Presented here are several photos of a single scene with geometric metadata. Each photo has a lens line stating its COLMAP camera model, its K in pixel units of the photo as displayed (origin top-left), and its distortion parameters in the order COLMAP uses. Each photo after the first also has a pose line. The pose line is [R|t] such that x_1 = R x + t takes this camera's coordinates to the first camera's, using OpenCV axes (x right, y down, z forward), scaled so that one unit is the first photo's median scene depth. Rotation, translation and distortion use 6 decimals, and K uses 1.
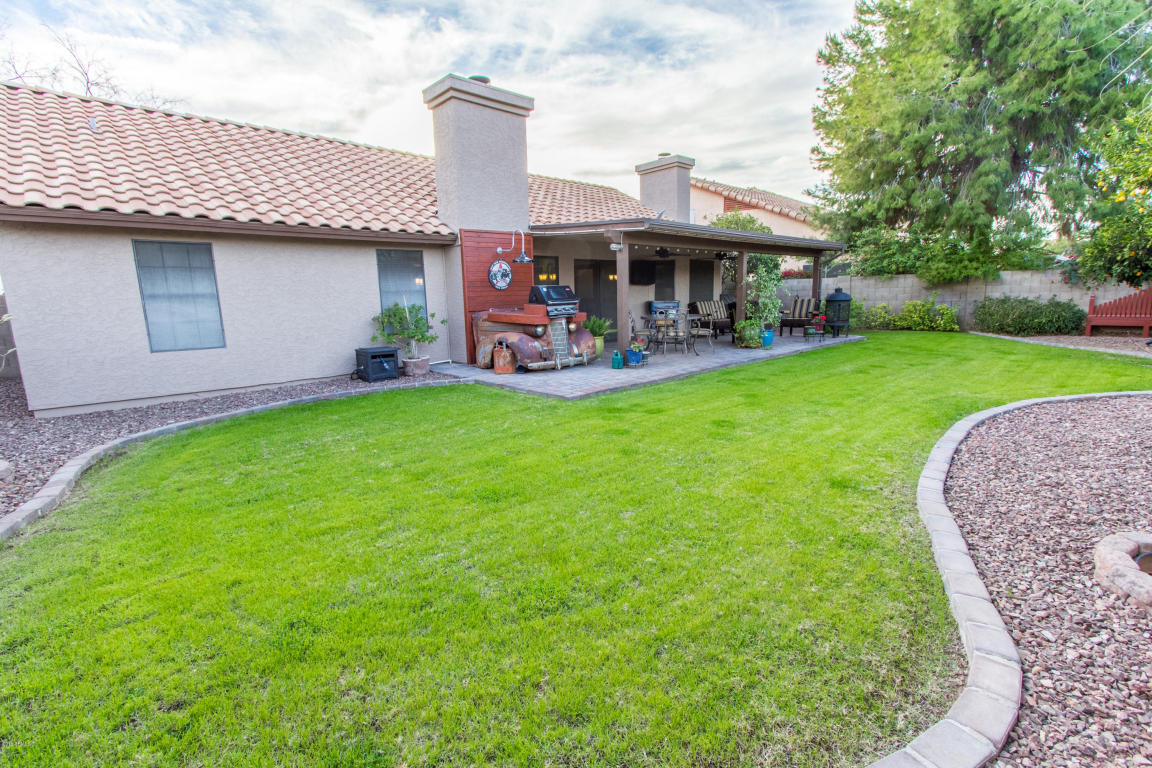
lens RADIAL K [[526.9, 0, 576.5], [0, 526.9, 386.0], [0, 0, 1]] dist [0.006249, -0.003109]
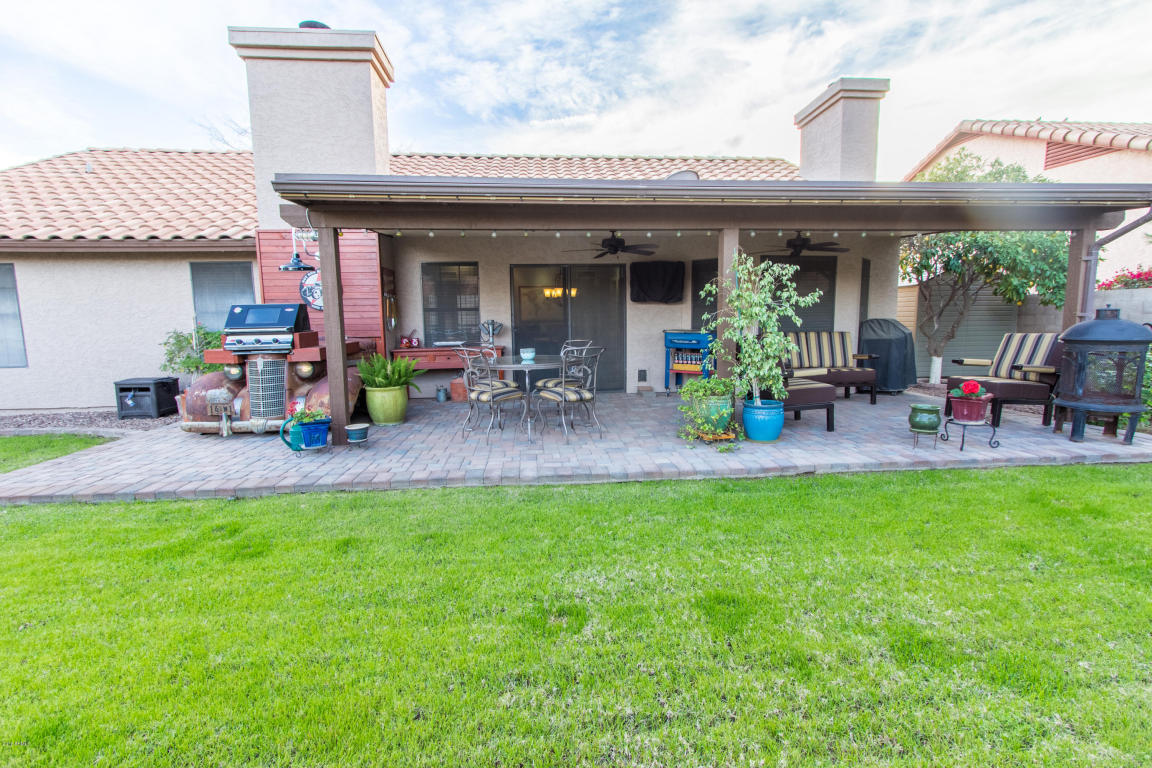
lens RADIAL K [[526.9, 0, 576.1], [0, 526.9, 387.9], [0, 0, 1]] dist [0.006249, -0.003109]
pose [[0.783607, 0.091489, -0.614483, 0.495528], [-0.113270, 0.993558, 0.003484, -0.101500], [0.610843, 0.066873, 0.788923, 0.555395]]
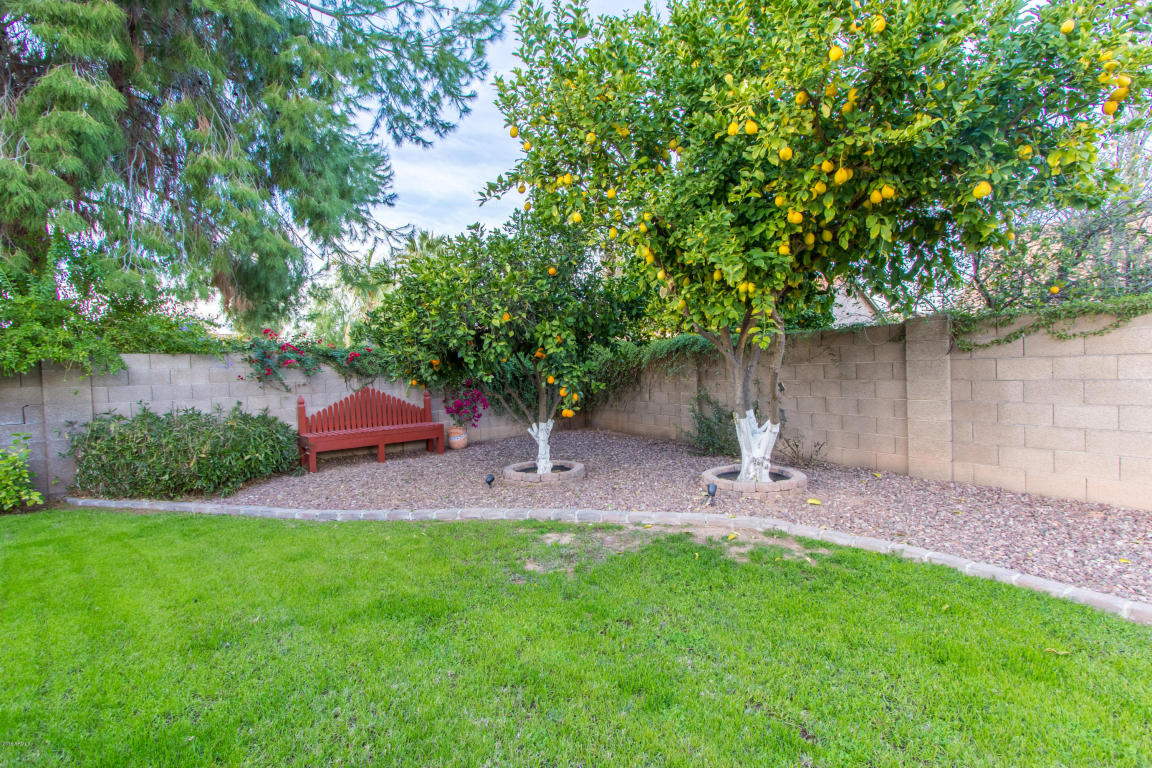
lens RADIAL K [[526.9, 0, 579.7], [0, 526.9, 384.6], [0, 0, 1]] dist [0.006249, -0.003109]
pose [[0.023764, -0.005865, 0.999700, 0.454073], [0.200907, 0.979610, 0.000972, -0.142104], [-0.979322, 0.200824, 0.024458, 0.761675]]
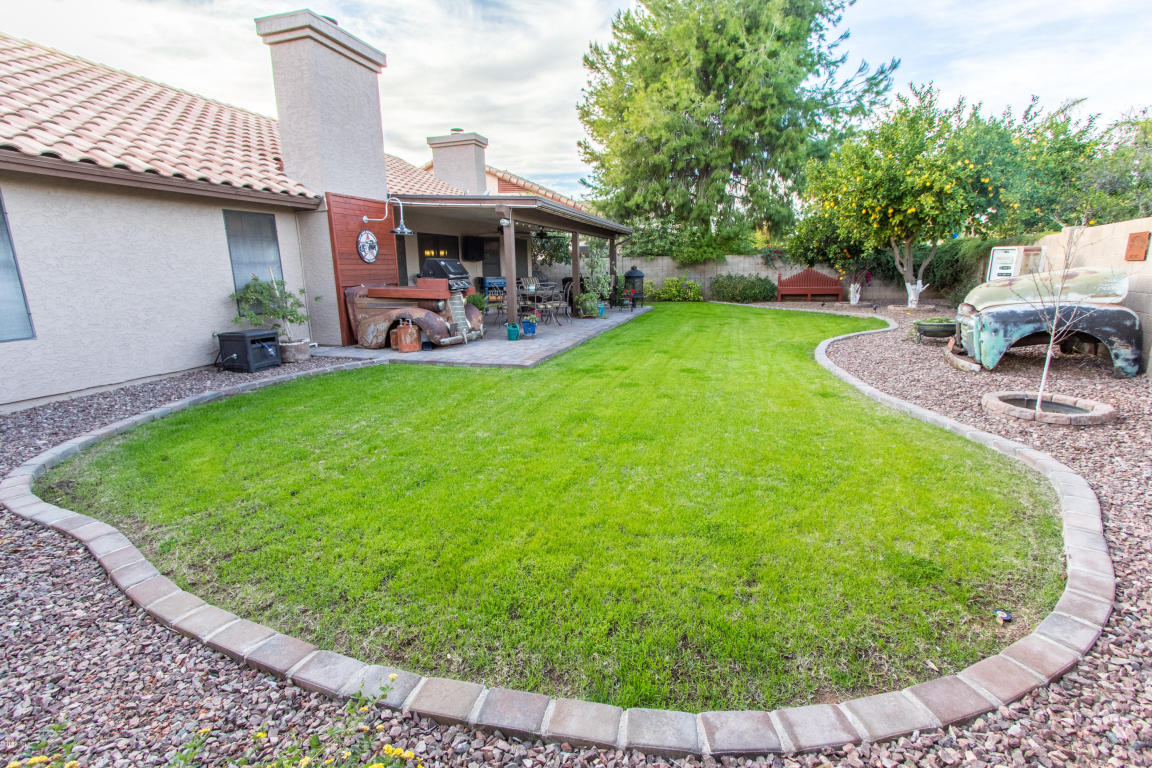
lens RADIAL K [[526.9, 0, 577.9], [0, 526.9, 387.2], [0, 0, 1]] dist [0.006249, -0.003109]
pose [[0.867662, -0.100690, 0.486851, -0.252662], [0.081754, 0.994842, 0.060051, 0.005682], [-0.490386, -0.012302, 0.871418, 0.018731]]
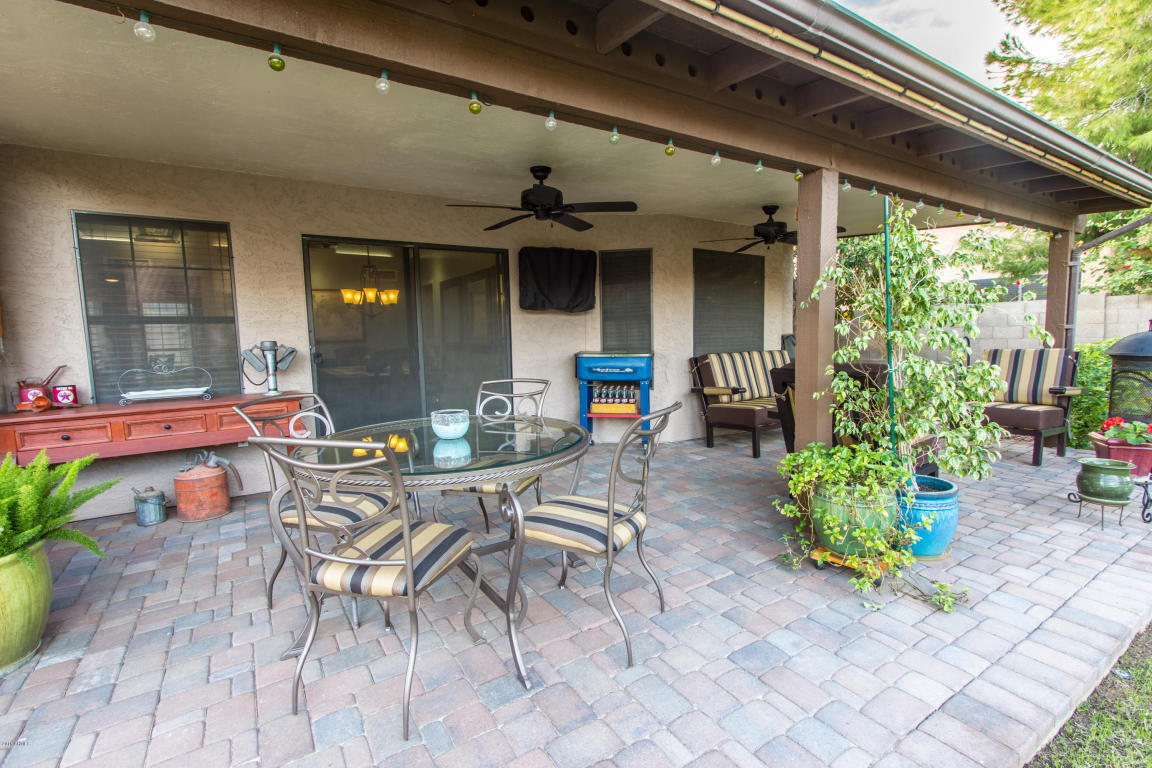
lens RADIAL K [[526.9, 0, 578.8], [0, 526.9, 387.5], [0, 0, 1]] dist [0.006249, -0.003109]
pose [[0.983758, 0.020058, -0.178373, 0.243710], [-0.032364, 0.997271, -0.066351, -0.128044], [0.176556, 0.071046, 0.981723, 0.722342]]
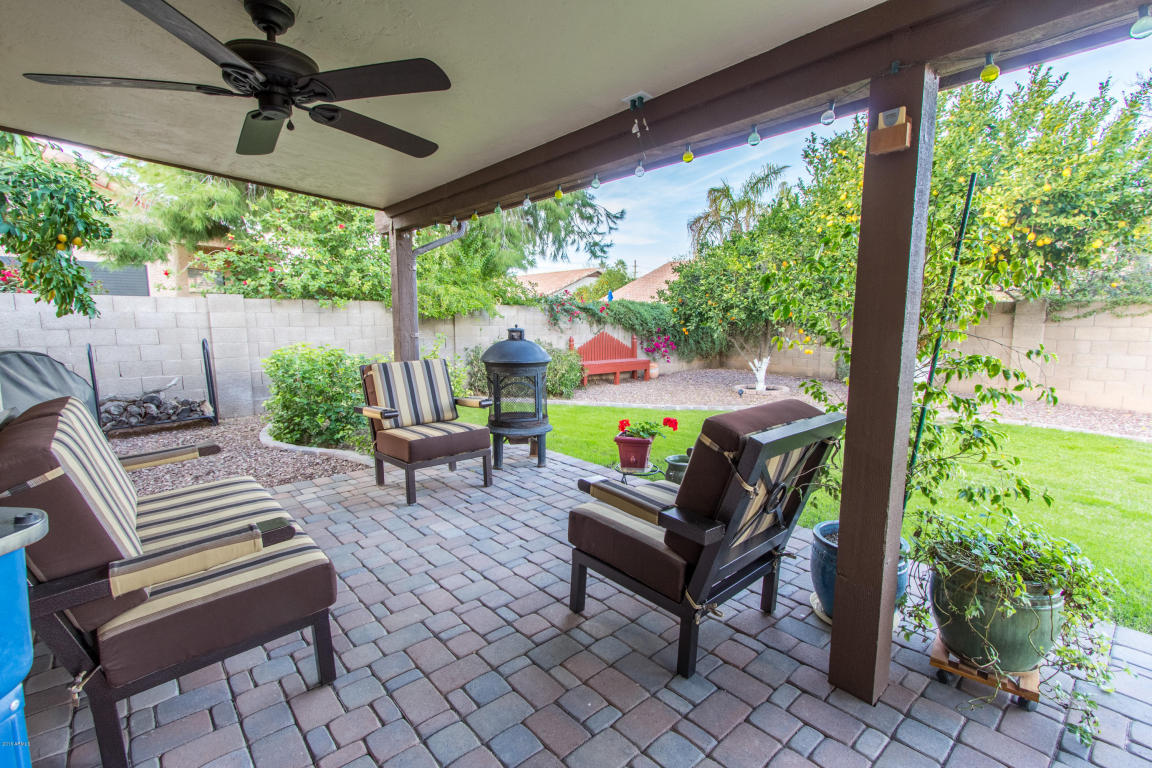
lens RADIAL K [[526.9, 0, 583.8], [0, 526.9, 384.0], [0, 0, 1]] dist [0.006249, -0.003109]
pose [[0.027249, -0.100074, 0.994607, 0.159896], [0.168902, 0.981131, 0.094091, -0.197129], [-0.985256, 0.165427, 0.043637, 1.067571]]
